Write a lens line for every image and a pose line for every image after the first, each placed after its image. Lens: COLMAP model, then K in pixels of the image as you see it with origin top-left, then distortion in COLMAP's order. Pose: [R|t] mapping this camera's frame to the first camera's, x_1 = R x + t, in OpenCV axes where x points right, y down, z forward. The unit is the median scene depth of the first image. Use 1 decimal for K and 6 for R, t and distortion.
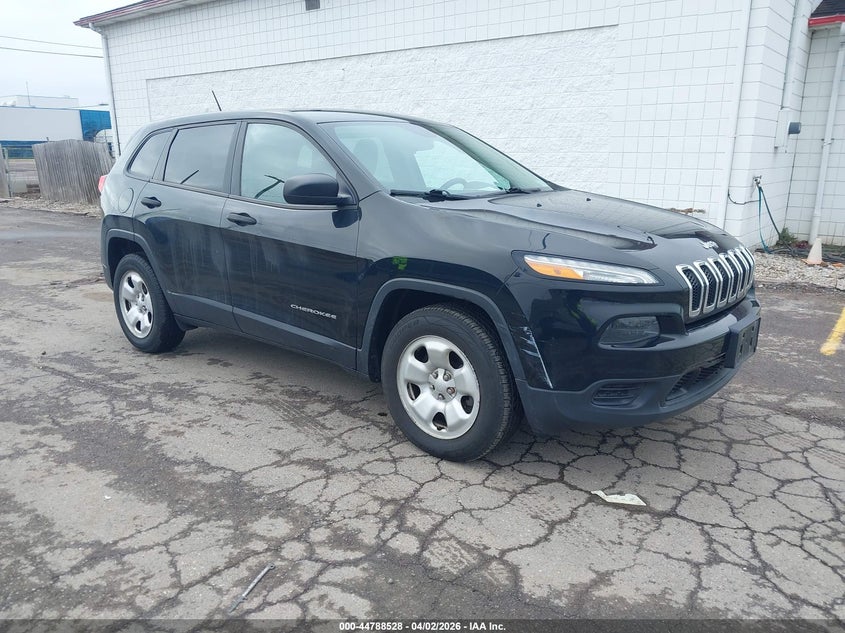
lens RADIAL K [[668.4, 0, 416.3], [0, 668.4, 317.2], [0, 0, 1]] dist [0.002024, -0.001549]
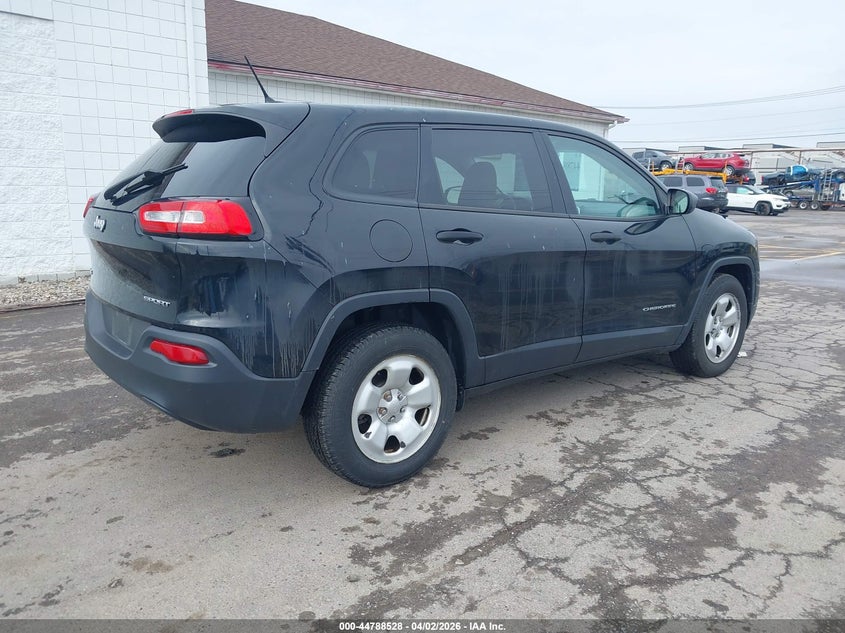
lens RADIAL K [[668.4, 0, 416.3], [0, 668.4, 317.2], [0, 0, 1]] dist [0.002024, -0.001549]
pose [[0.185783, -0.189517, 0.964141, -1.336489], [0.216392, 0.965025, 0.147994, -0.252684], [-0.958467, 0.181137, 0.220295, 1.135438]]
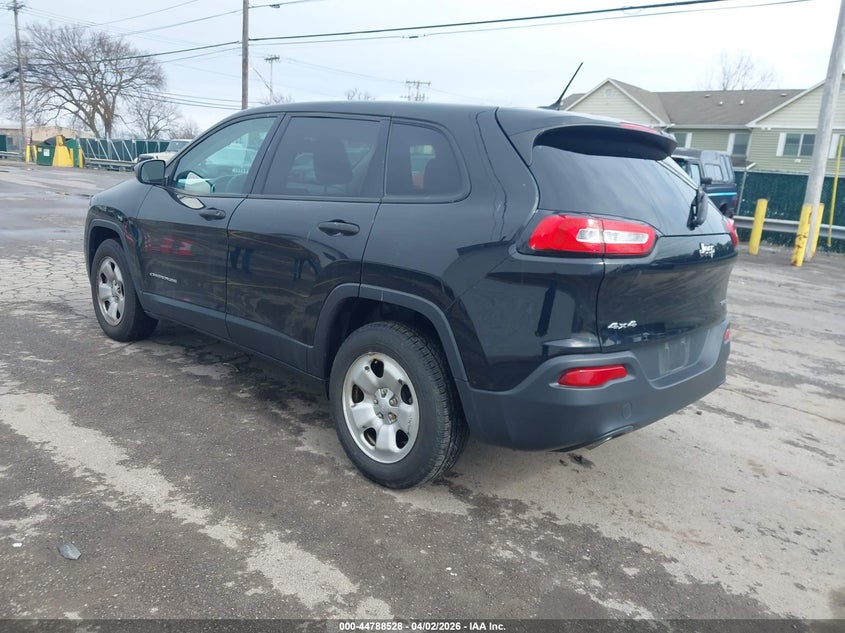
lens RADIAL K [[668.4, 0, 416.3], [0, 668.4, 317.2], [0, 0, 1]] dist [0.002024, -0.001549]
pose [[-0.995864, -0.076935, 0.048328, -0.335679], [-0.048071, 0.897552, 0.438281, -0.575378], [-0.077096, 0.434145, -0.897538, 2.392917]]
